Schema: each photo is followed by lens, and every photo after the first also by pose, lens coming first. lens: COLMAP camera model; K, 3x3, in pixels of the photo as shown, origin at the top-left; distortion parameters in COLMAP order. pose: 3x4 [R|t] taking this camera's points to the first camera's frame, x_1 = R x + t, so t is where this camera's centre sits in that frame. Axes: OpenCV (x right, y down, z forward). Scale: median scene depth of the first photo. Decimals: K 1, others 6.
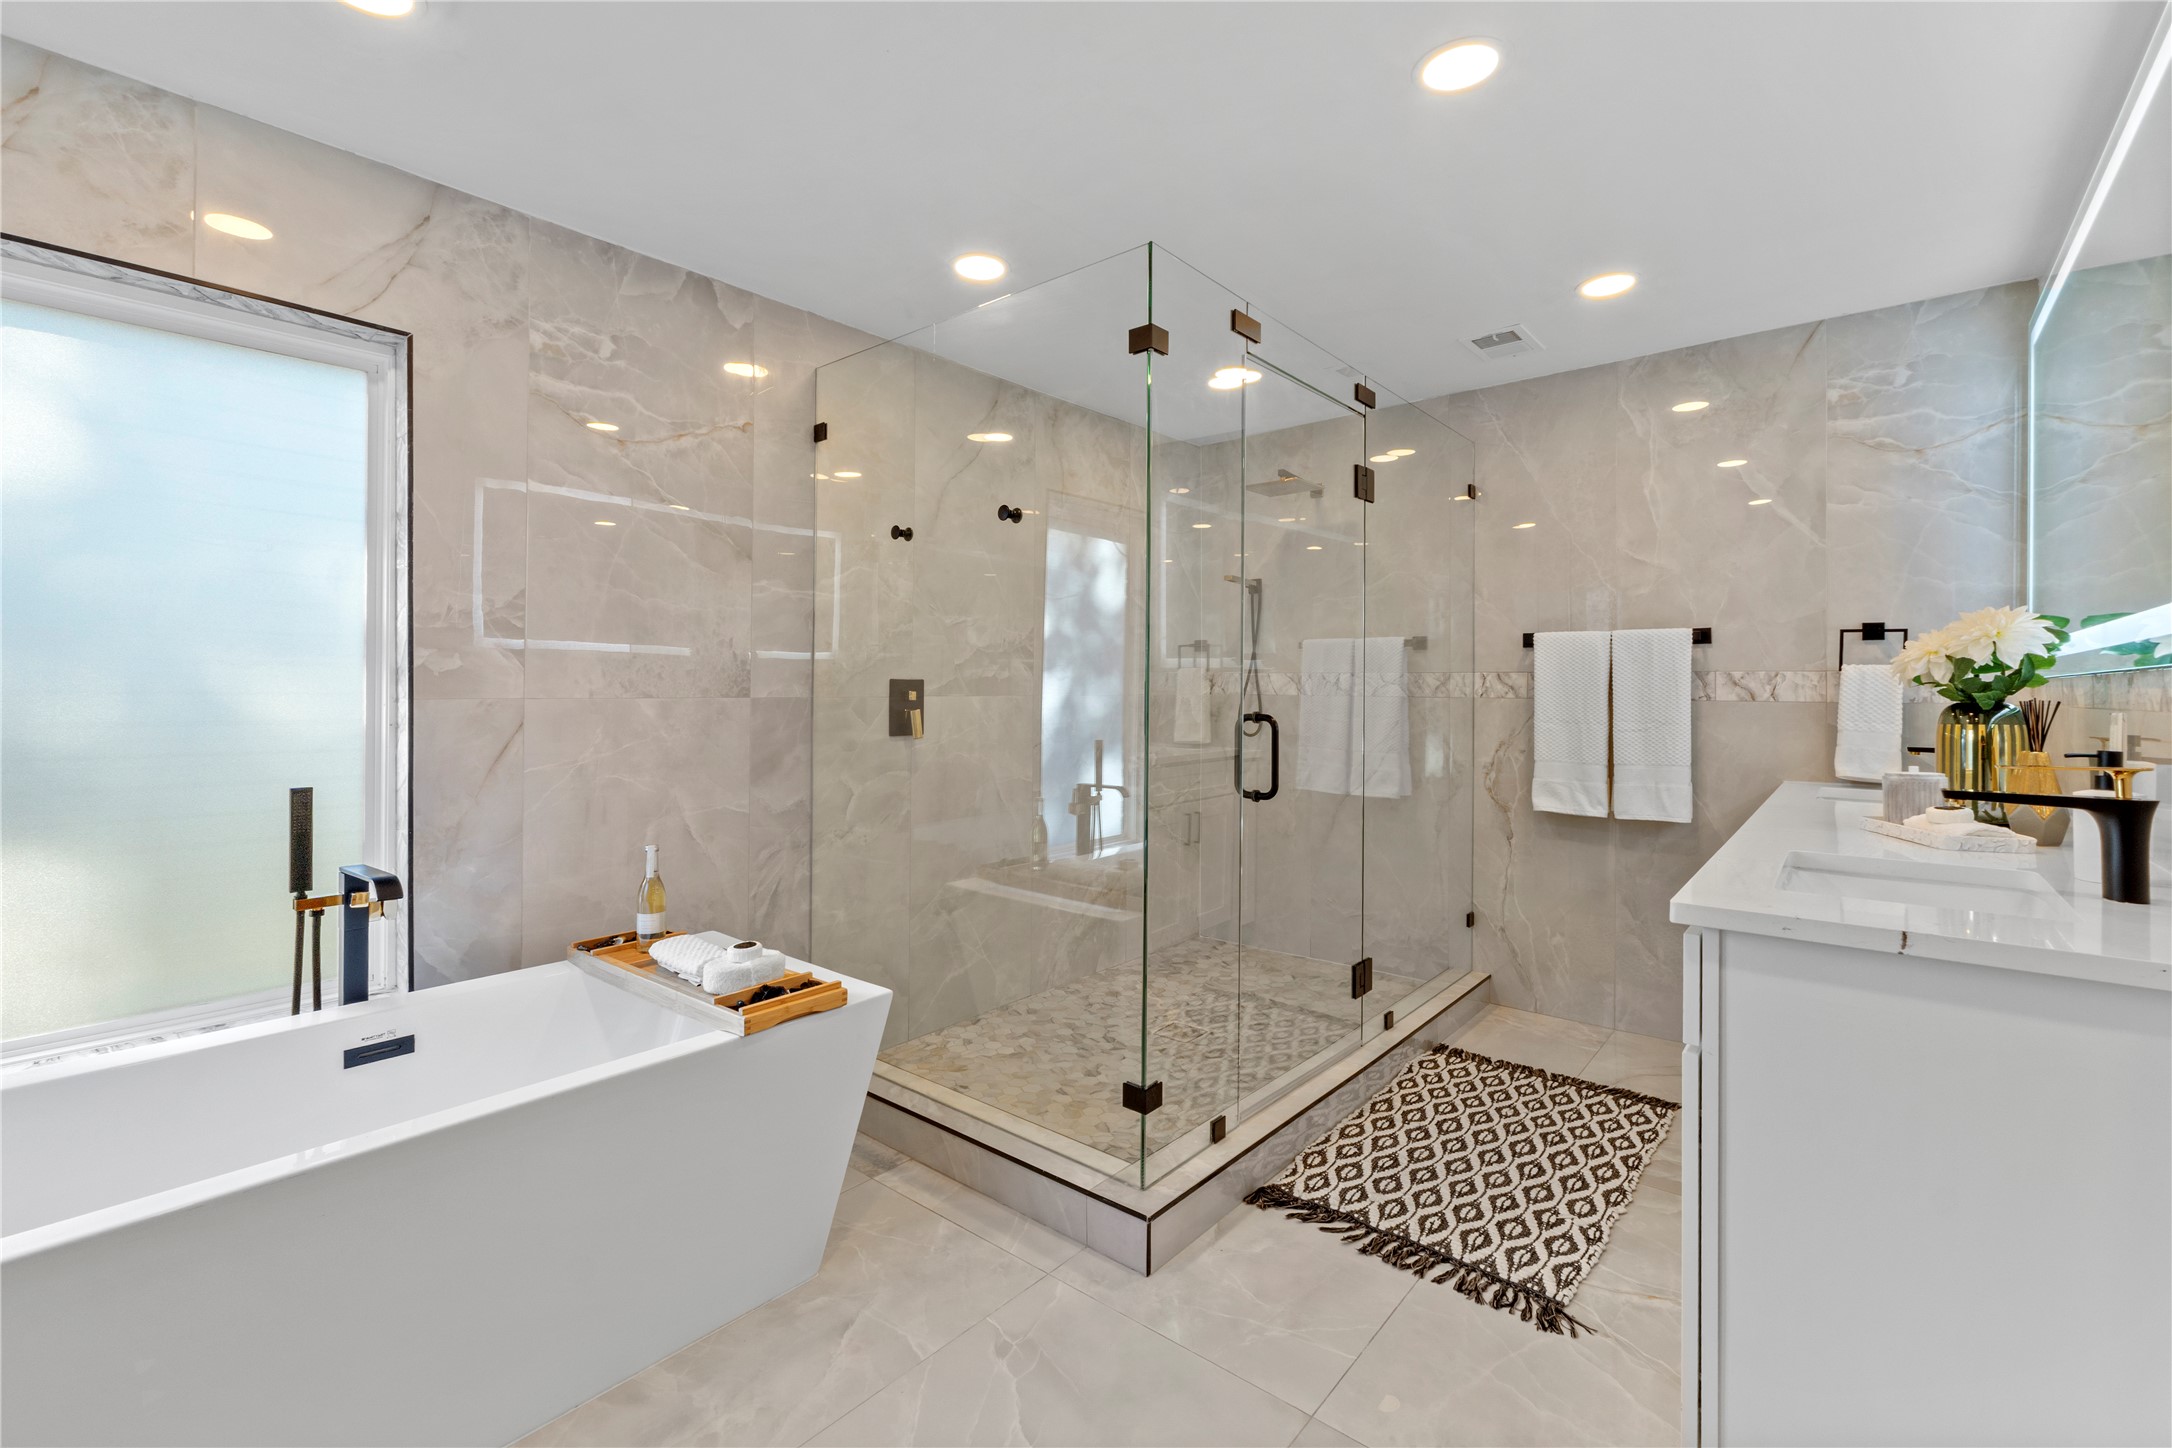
lens RADIAL K [[939.5, 0, 1083.0], [0, 939.5, 707.7], [0, 0, 1]] dist [0.000780, 0.000100]
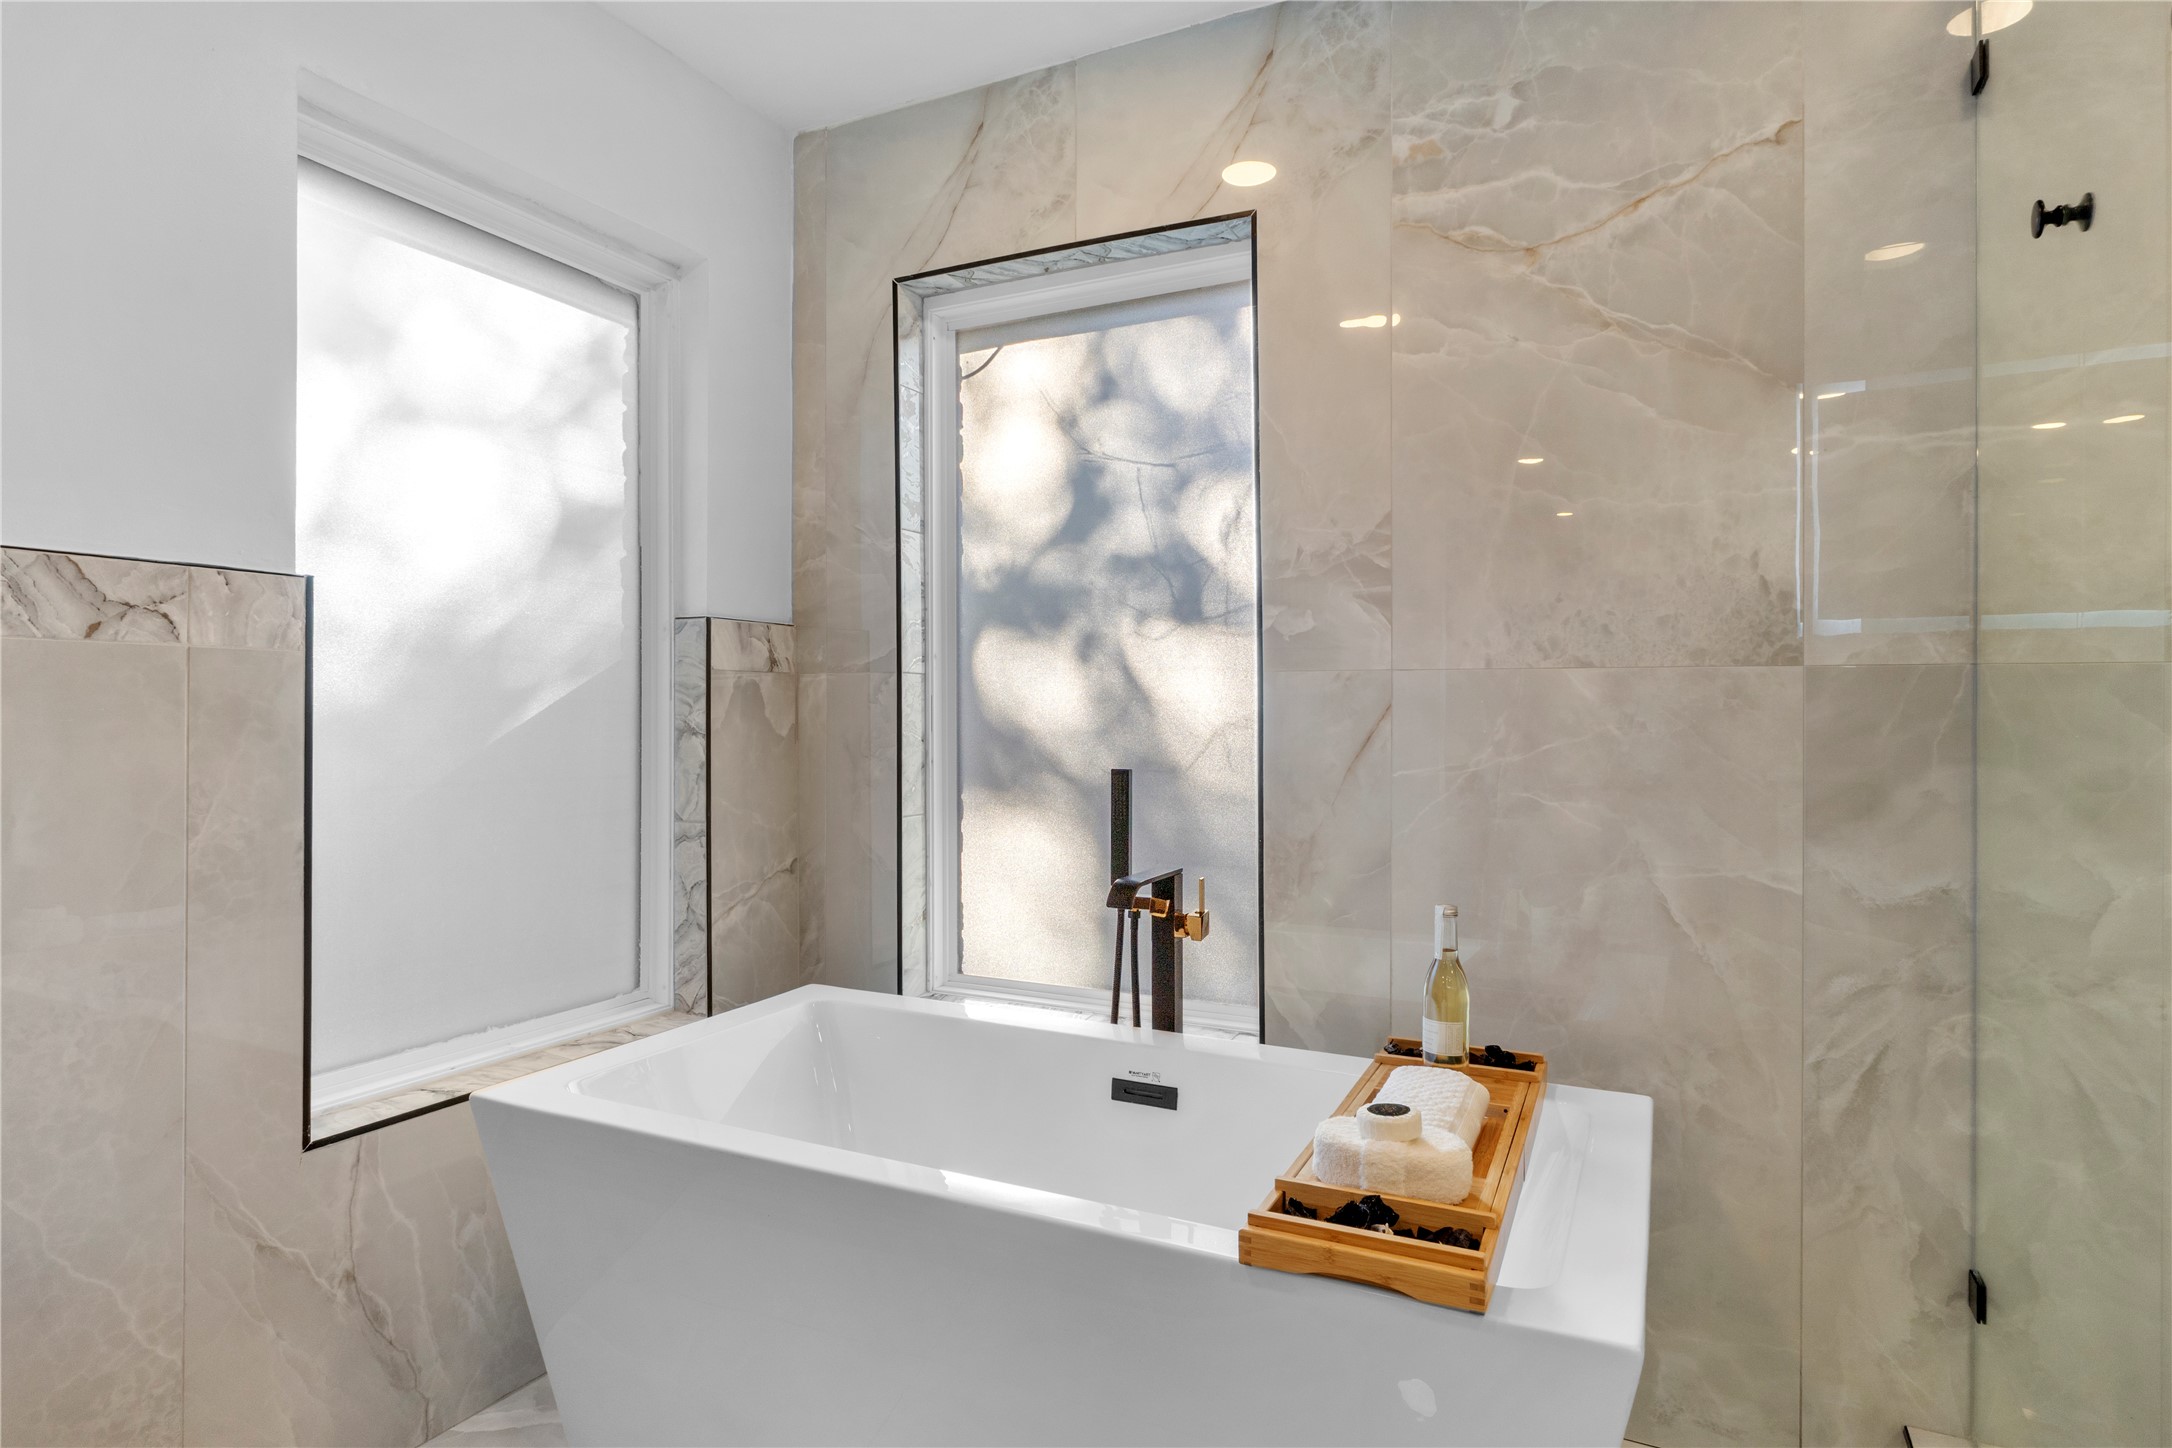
lens RADIAL K [[1197.8, 0, 1080.2], [0, 1197.8, 714.7], [0, 0, 1]] dist [-0.000829, -0.000271]
pose [[0.239598, 0.000455, -0.970872, 0.200163], [-0.022675, 0.999730, -0.005128, 0.031599], [0.970607, 0.023243, 0.239544, 0.538697]]
